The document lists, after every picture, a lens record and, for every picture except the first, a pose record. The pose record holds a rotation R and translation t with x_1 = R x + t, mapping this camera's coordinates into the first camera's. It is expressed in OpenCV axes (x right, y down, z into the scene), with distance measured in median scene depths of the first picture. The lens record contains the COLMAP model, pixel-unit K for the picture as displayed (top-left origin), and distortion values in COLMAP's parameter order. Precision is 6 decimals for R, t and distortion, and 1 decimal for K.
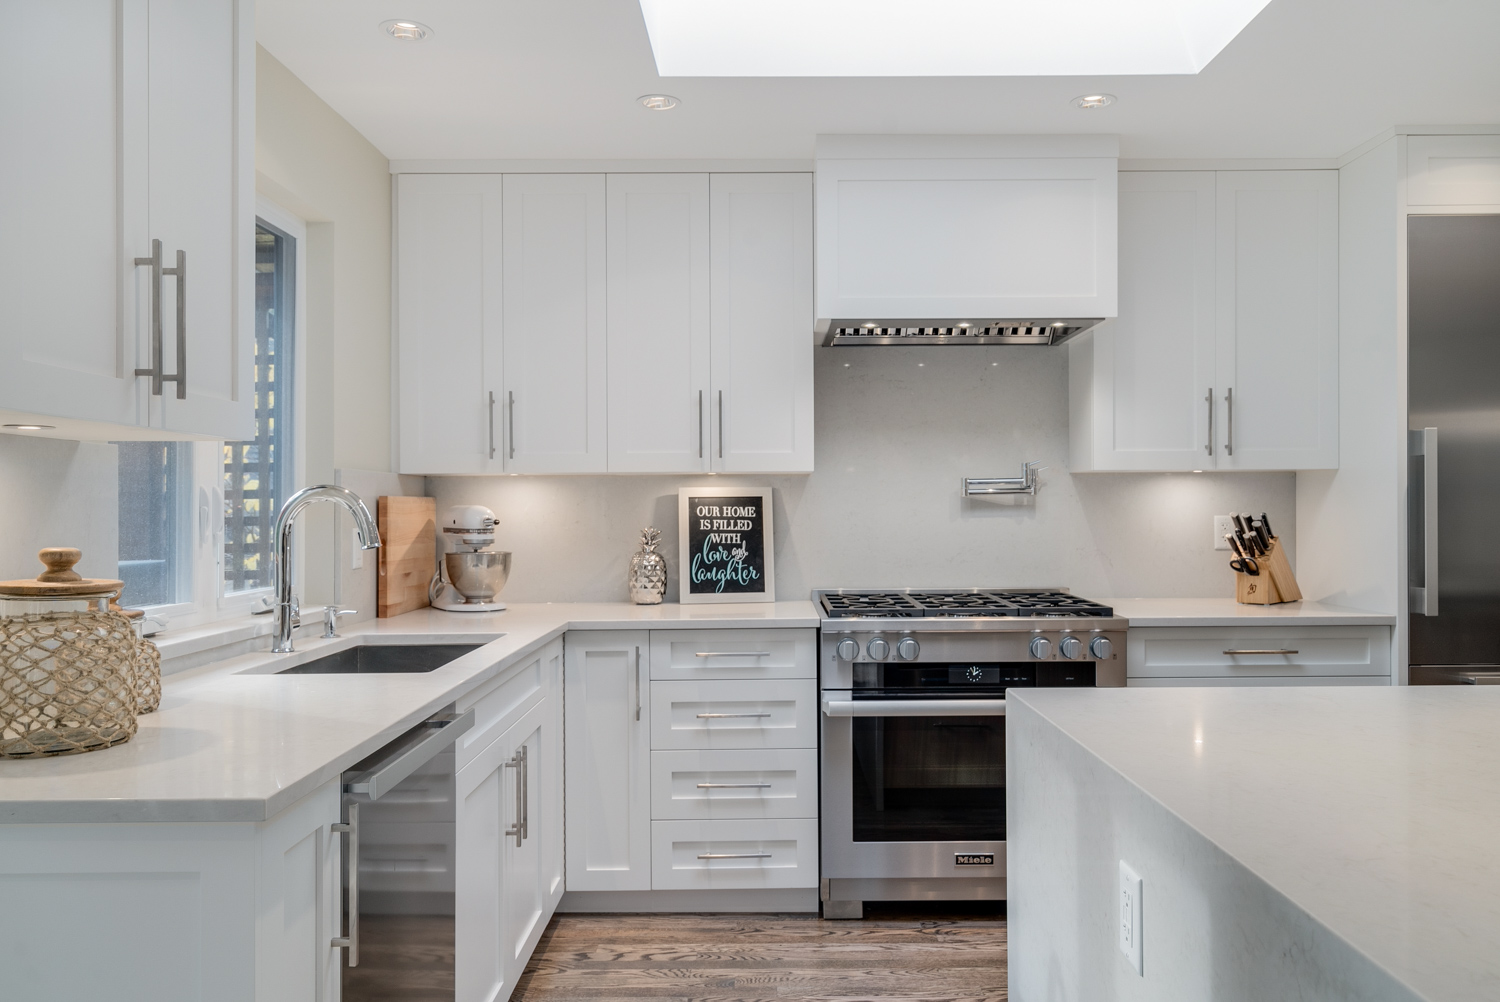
lens RADIAL K [[1125.0, 0, 775.8], [0, 1125.0, 500.6], [0, 0, 1]] dist [0.032427, 0.000148]
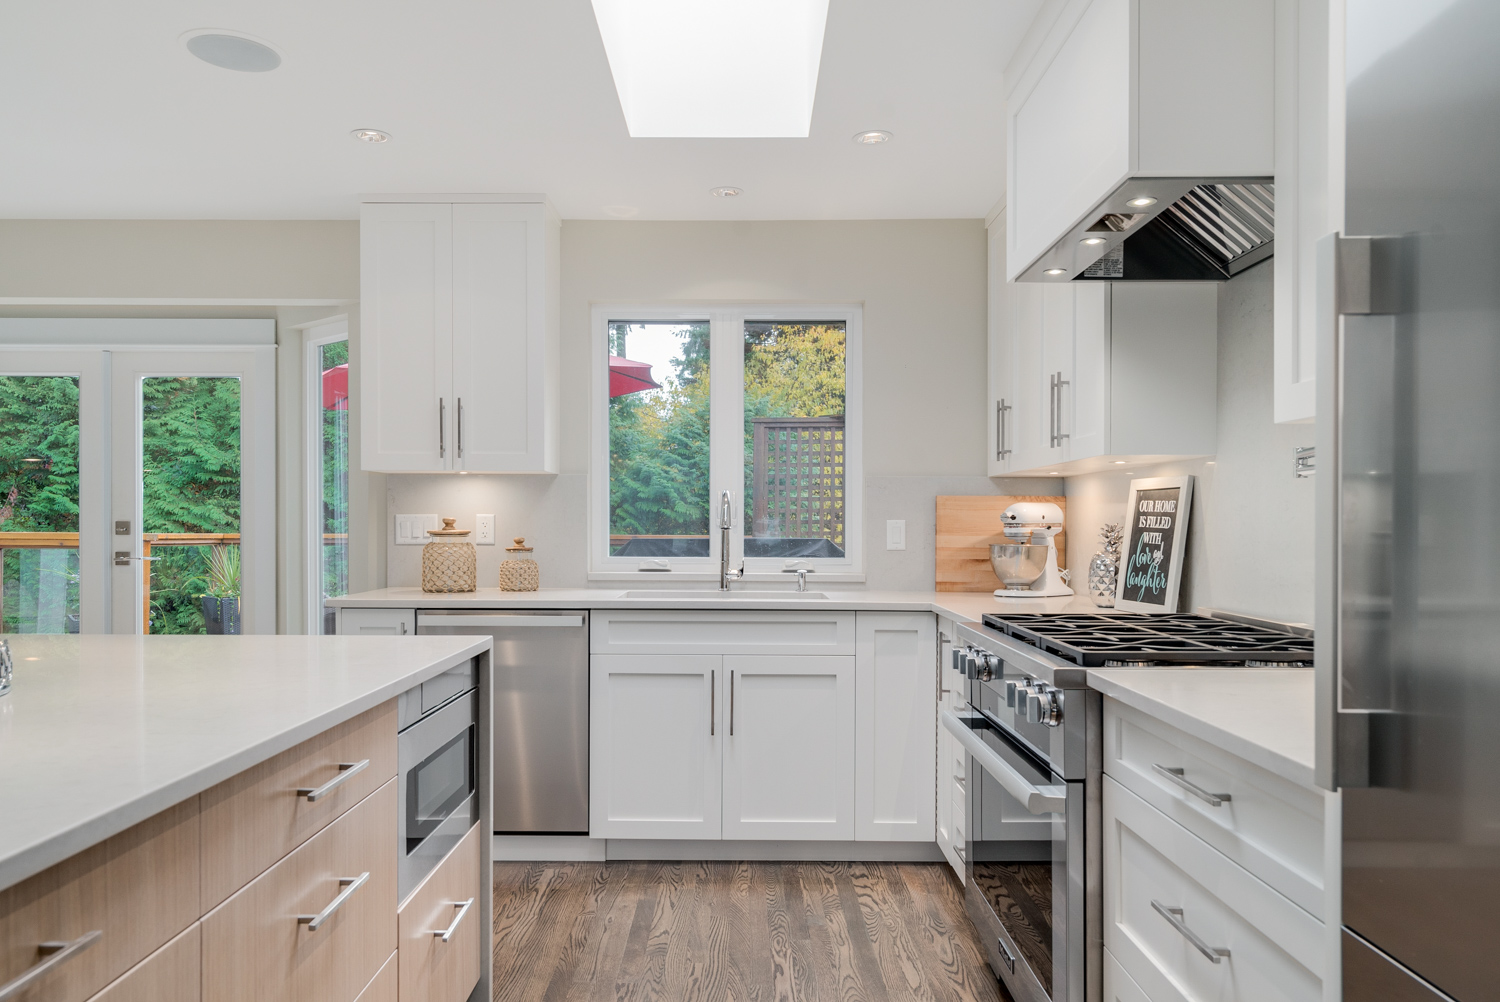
lens RADIAL K [[1091.6, 0, 722.0], [0, 1091.6, 524.6], [0, 0, 1]] dist [0.009926, -0.003881]
pose [[-0.037987, 0.006729, -0.999256, 0.850647], [0.002888, 0.999974, 0.006624, 0.018741], [0.999274, -0.002634, -0.038006, 0.772693]]
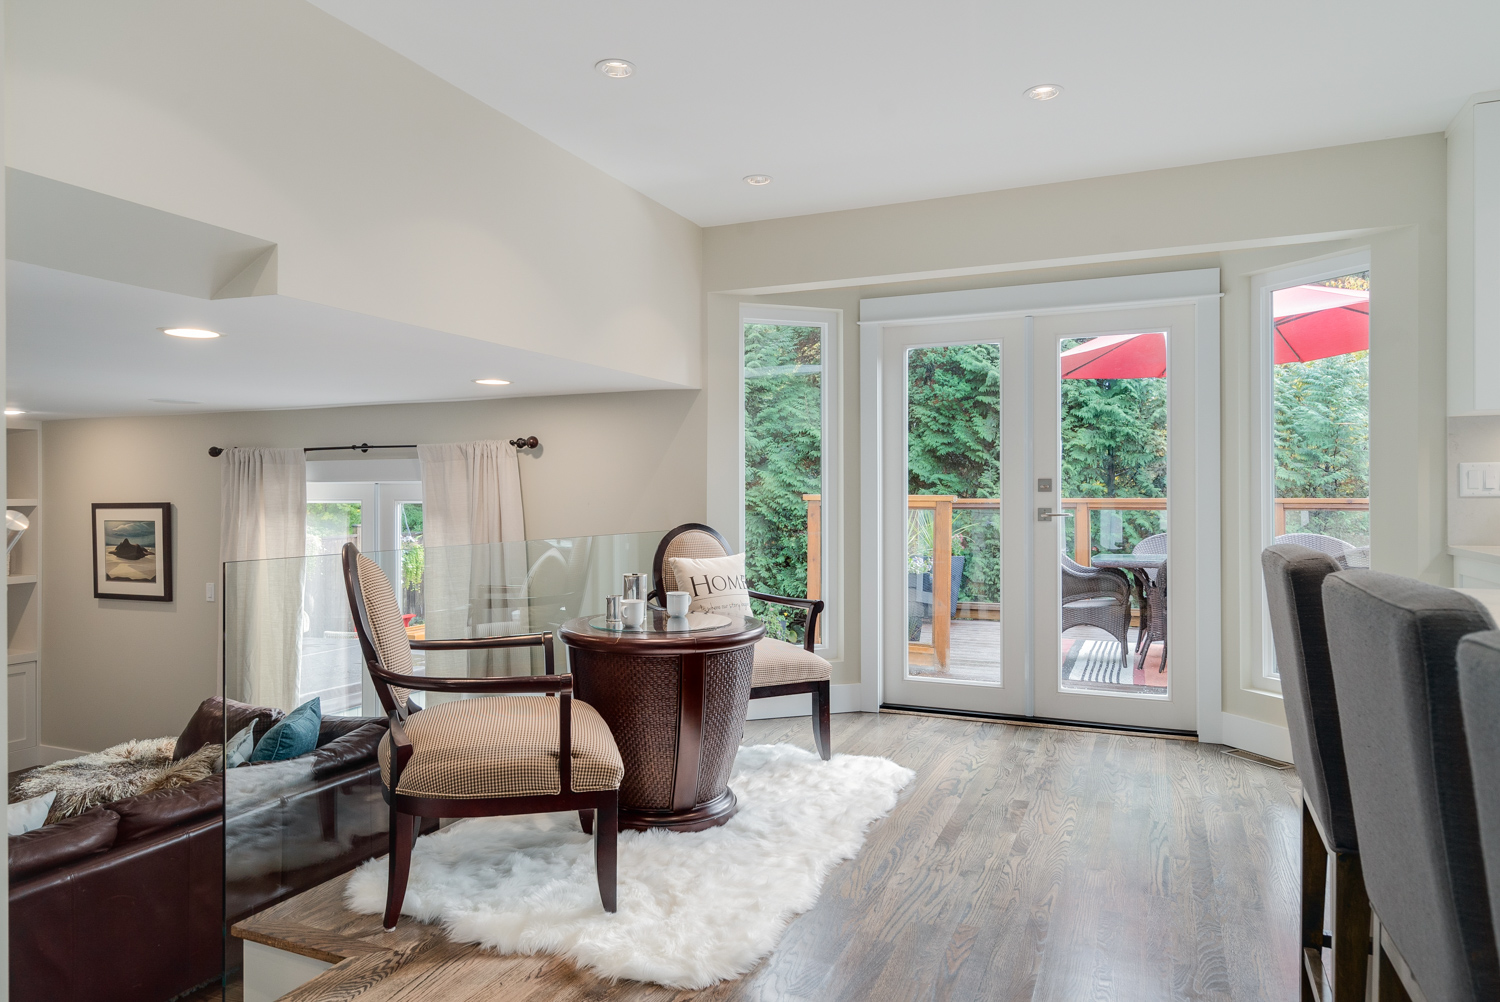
lens RADIAL K [[948.9, 0, 744.3], [0, 948.9, 500.0], [0, 0, 1]] dist [0.001074, 0.005589]
pose [[-0.413659, 0.009496, -0.910382, 0.795935], [0.010402, 0.999930, 0.005703, 0.038306], [0.910372, -0.007110, -0.413729, 0.119775]]
